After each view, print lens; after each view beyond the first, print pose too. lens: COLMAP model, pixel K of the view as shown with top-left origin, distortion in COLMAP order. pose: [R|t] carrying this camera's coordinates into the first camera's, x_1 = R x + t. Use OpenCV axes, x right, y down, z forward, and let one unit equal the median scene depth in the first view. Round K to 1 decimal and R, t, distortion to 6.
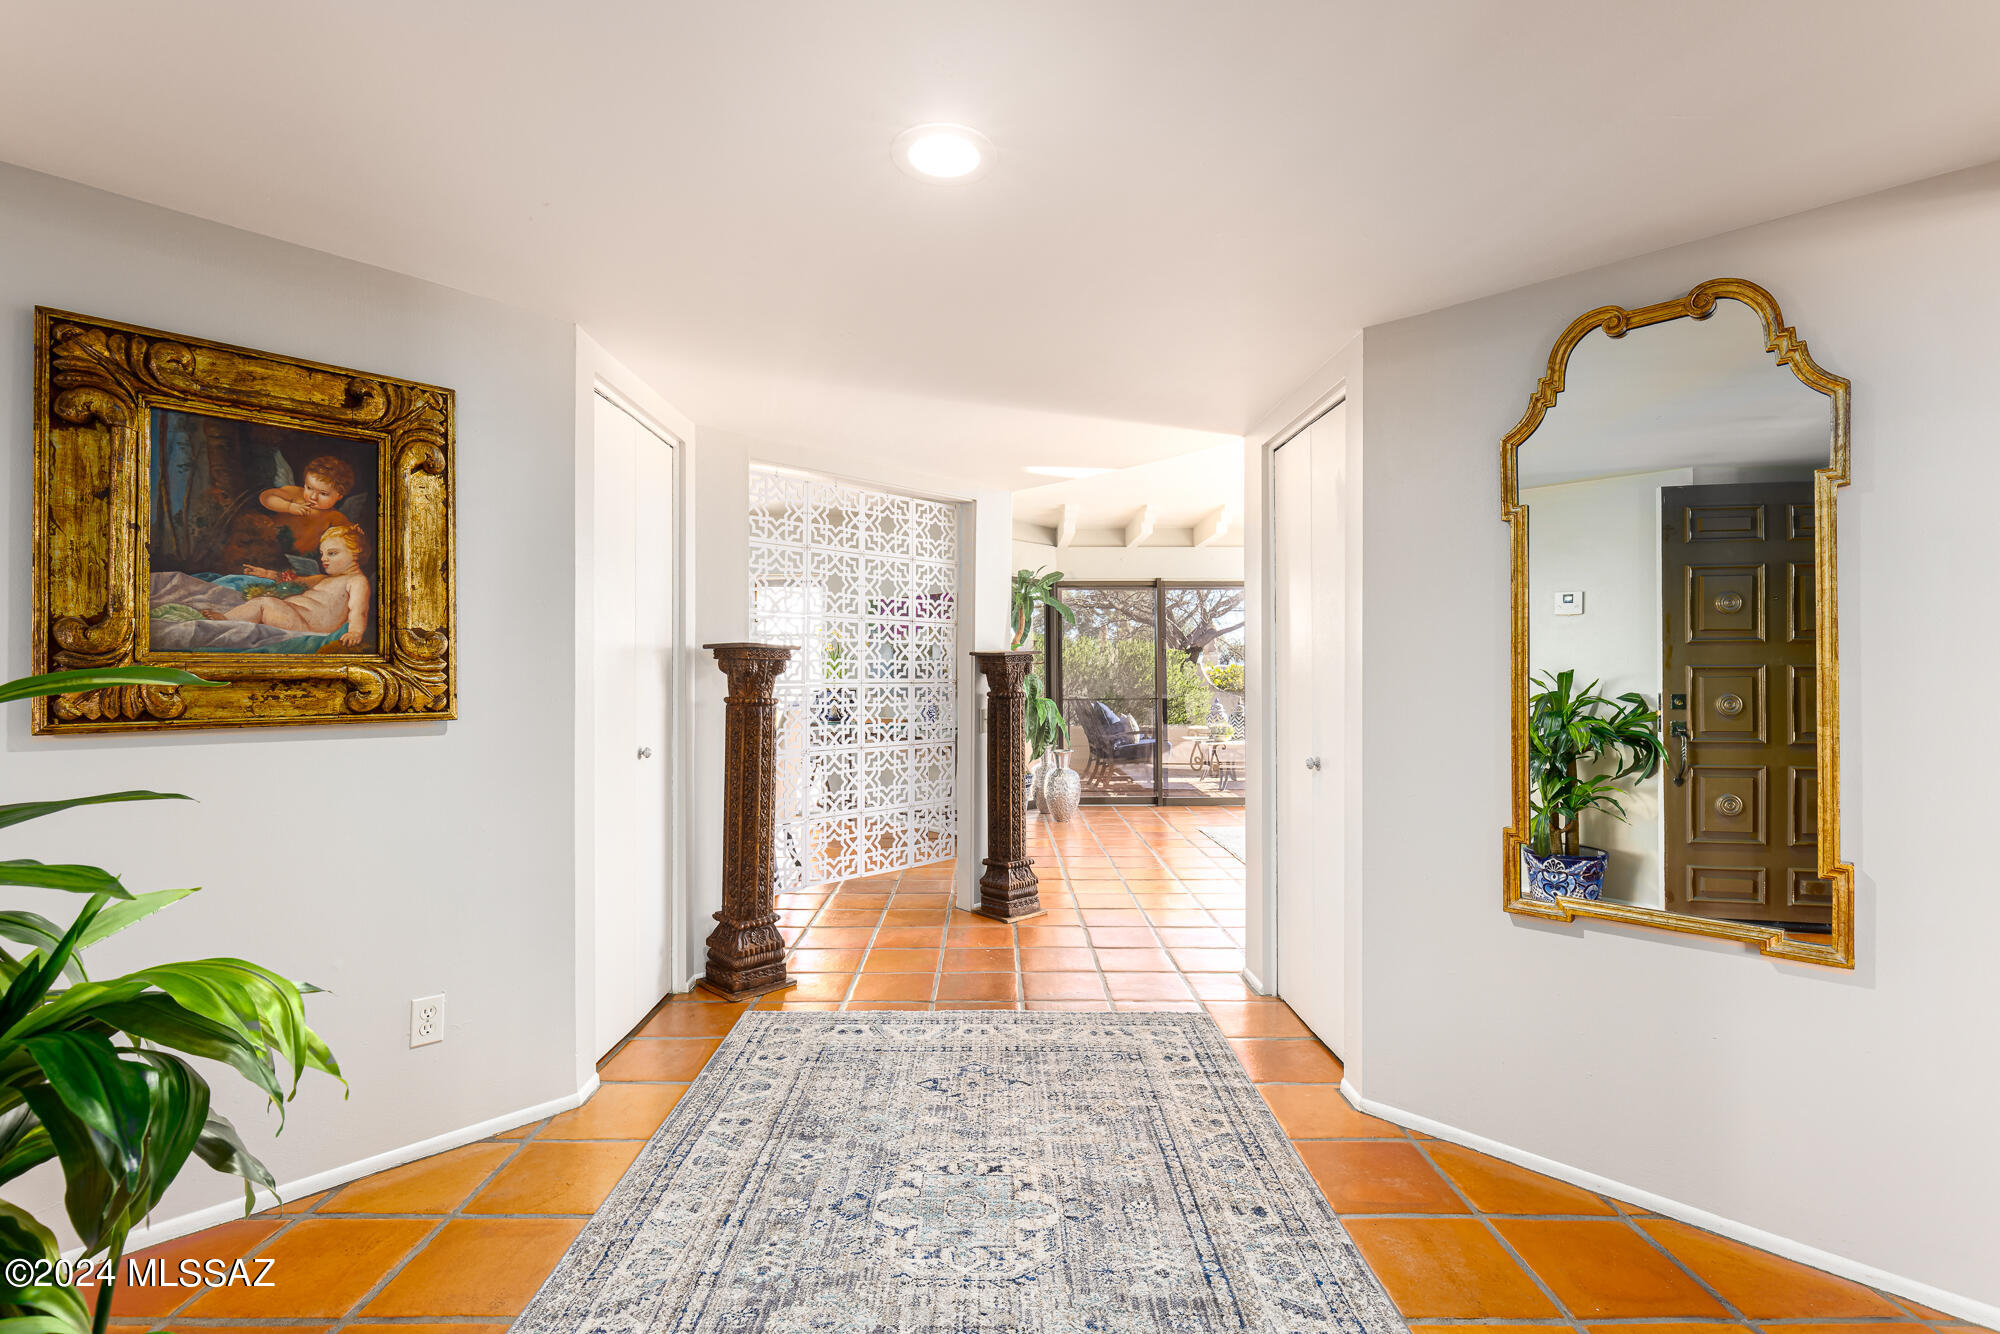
lens RADIAL K [[904.0, 0, 999.1], [0, 904.0, 668.0], [0, 0, 1]] dist [0.000982, -0.000271]
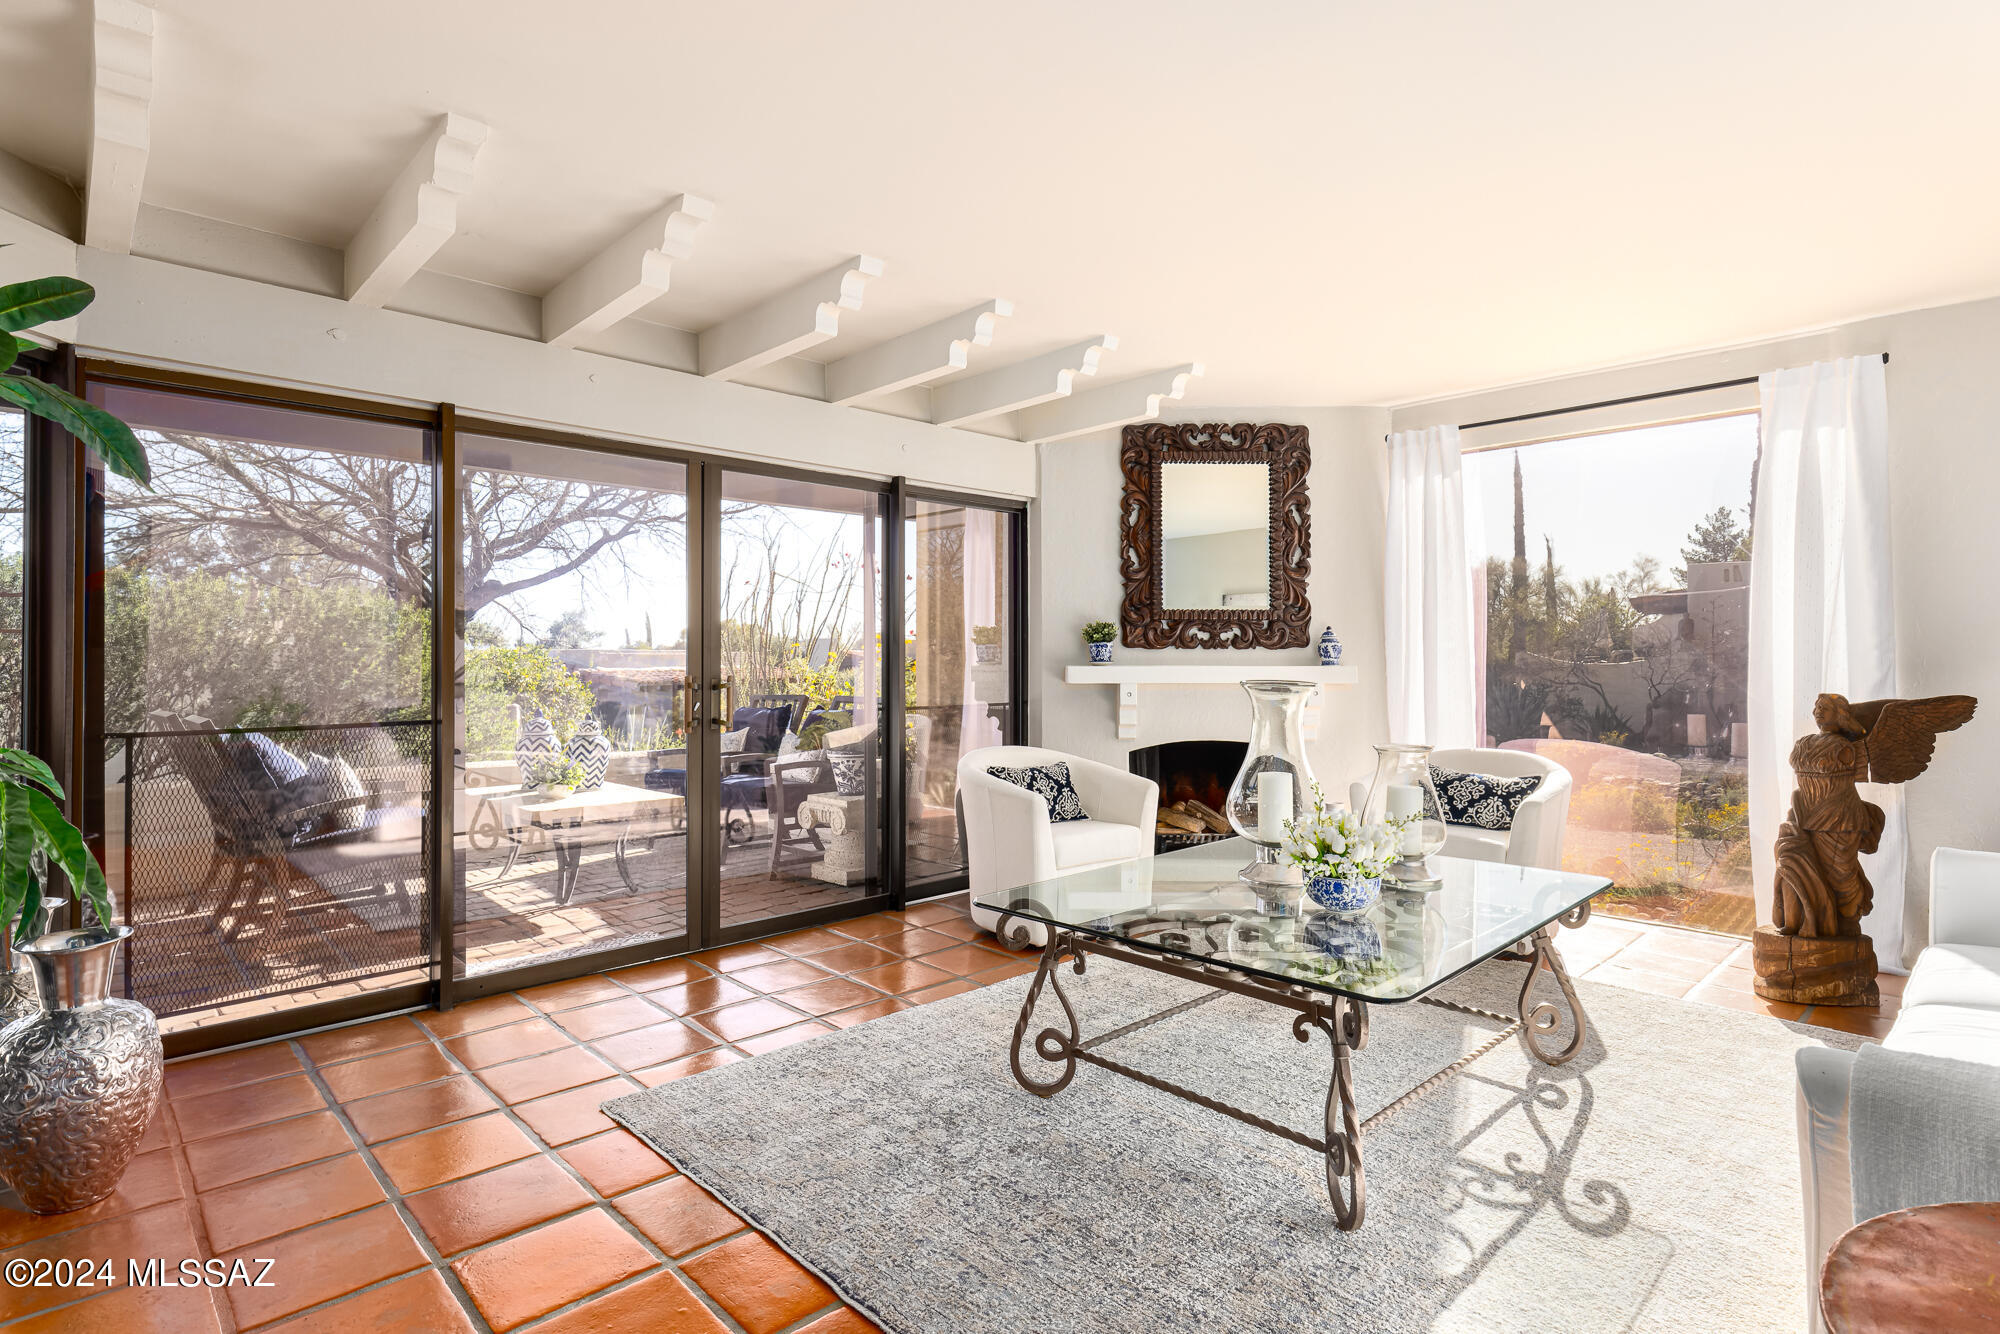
lens RADIAL K [[1008.6, 0, 1006.2], [0, 1008.6, 661.2], [0, 0, 1]] dist [0.001591, 0.000341]
pose [[0.725109, 0.006151, 0.688607, 0.055863], [-0.009507, 0.999954, 0.001078, 0.005244], [-0.688568, -0.007329, 0.725134, 0.530498]]
